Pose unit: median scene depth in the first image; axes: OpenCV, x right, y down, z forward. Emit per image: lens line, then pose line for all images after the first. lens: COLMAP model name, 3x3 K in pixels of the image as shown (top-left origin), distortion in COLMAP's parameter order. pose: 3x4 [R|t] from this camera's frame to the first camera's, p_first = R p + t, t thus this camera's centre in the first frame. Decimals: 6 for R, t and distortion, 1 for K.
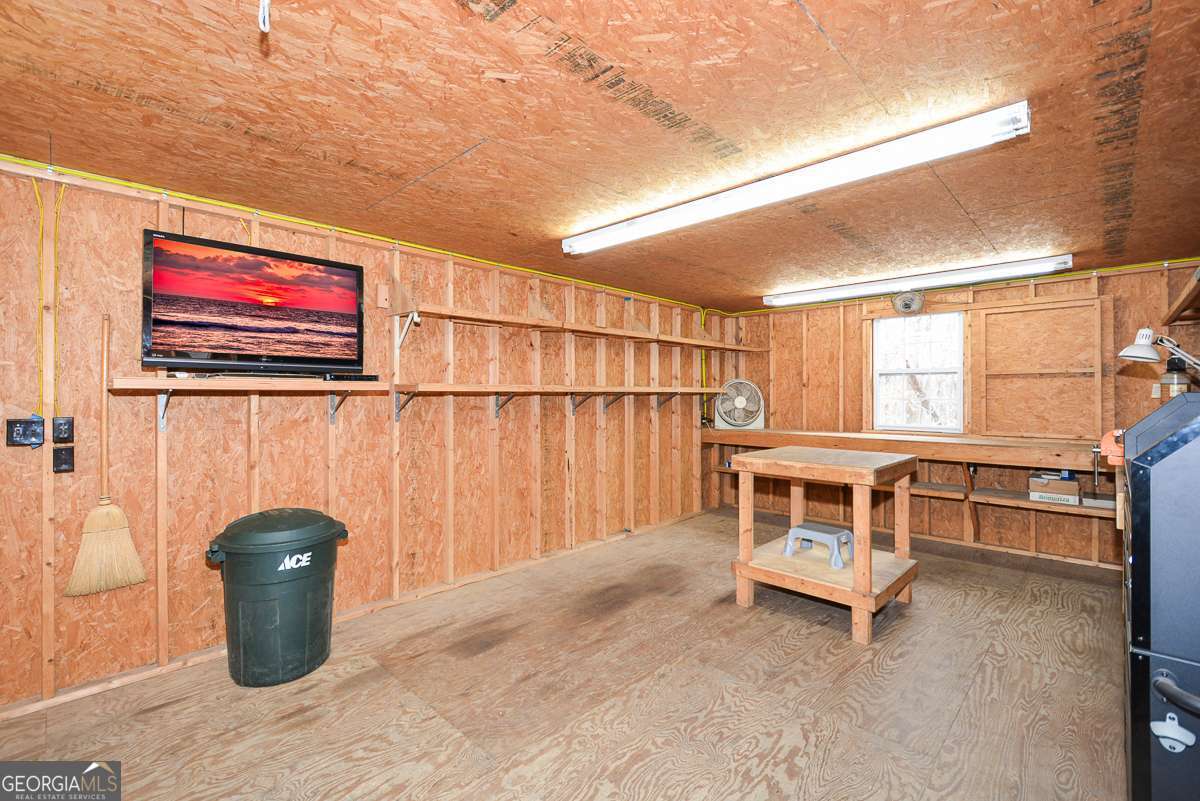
lens RADIAL K [[536.7, 0, 603.8], [0, 536.7, 385.5], [0, 0, 1]] dist [0.014567, -0.012371]
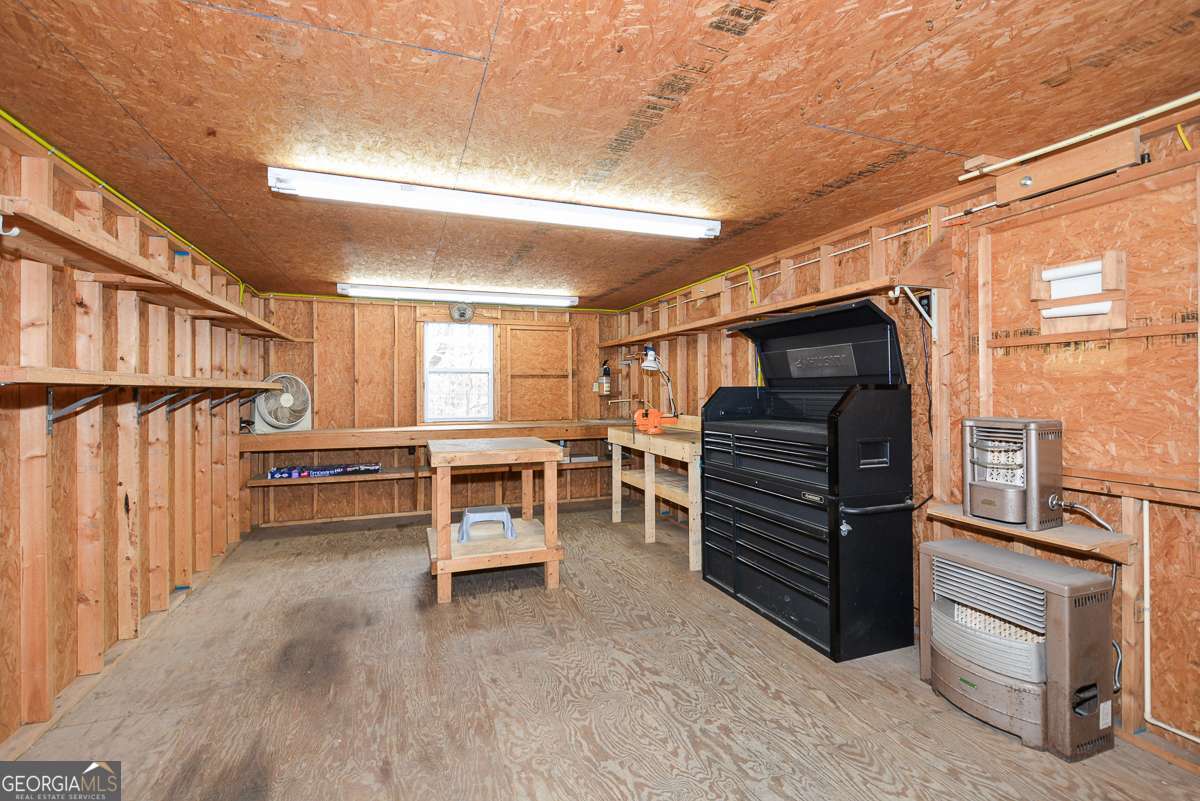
lens RADIAL K [[536.7, 0, 603.8], [0, 536.7, 385.5], [0, 0, 1]] dist [0.014567, -0.012371]
pose [[0.429119, 0.005163, 0.903233, -0.546630], [-0.010021, 0.999949, -0.000955, 0.006668], [-0.903192, -0.008641, 0.429149, 0.329793]]
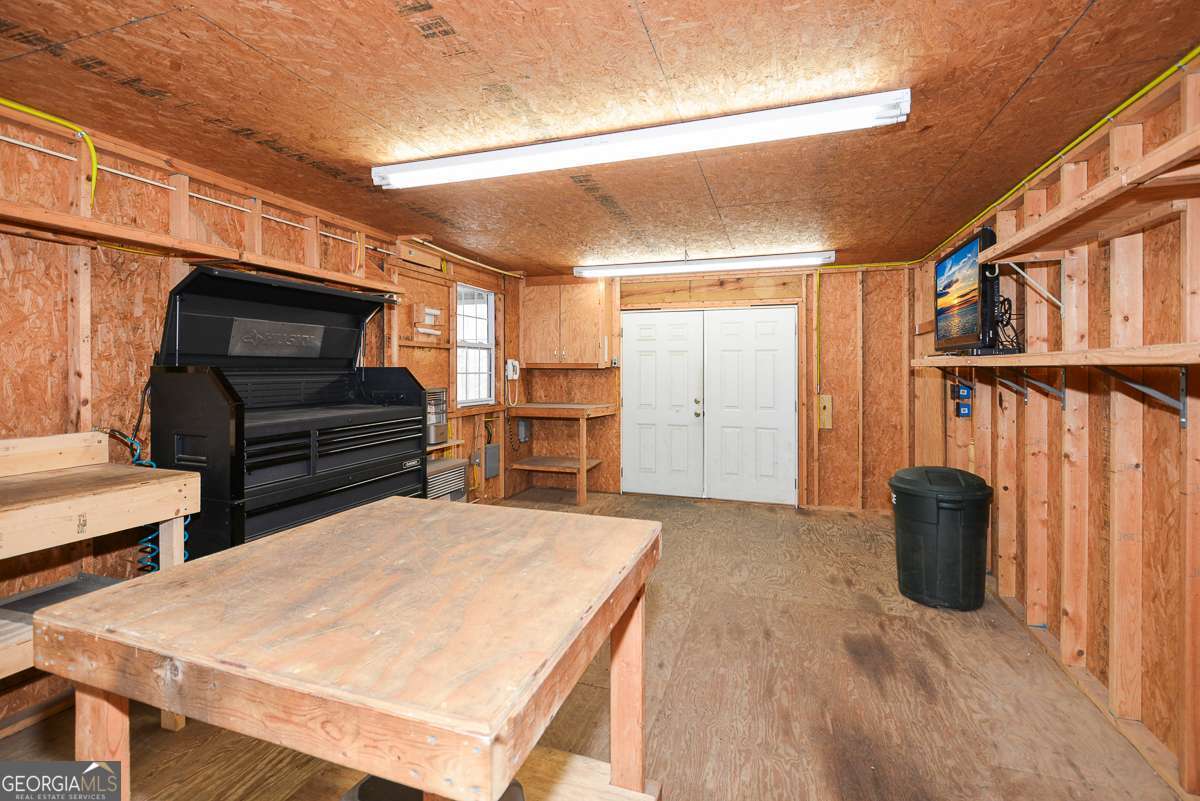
lens RADIAL K [[521.1, 0, 598.0], [0, 521.1, 372.0], [0, 0, 1]] dist [0.015363, -0.010250]
pose [[-0.908547, 0.001063, -0.417780, 0.480008], [0.005073, 0.999951, -0.008490, 0.020190], [0.417751, -0.009833, -0.908508, 1.444427]]
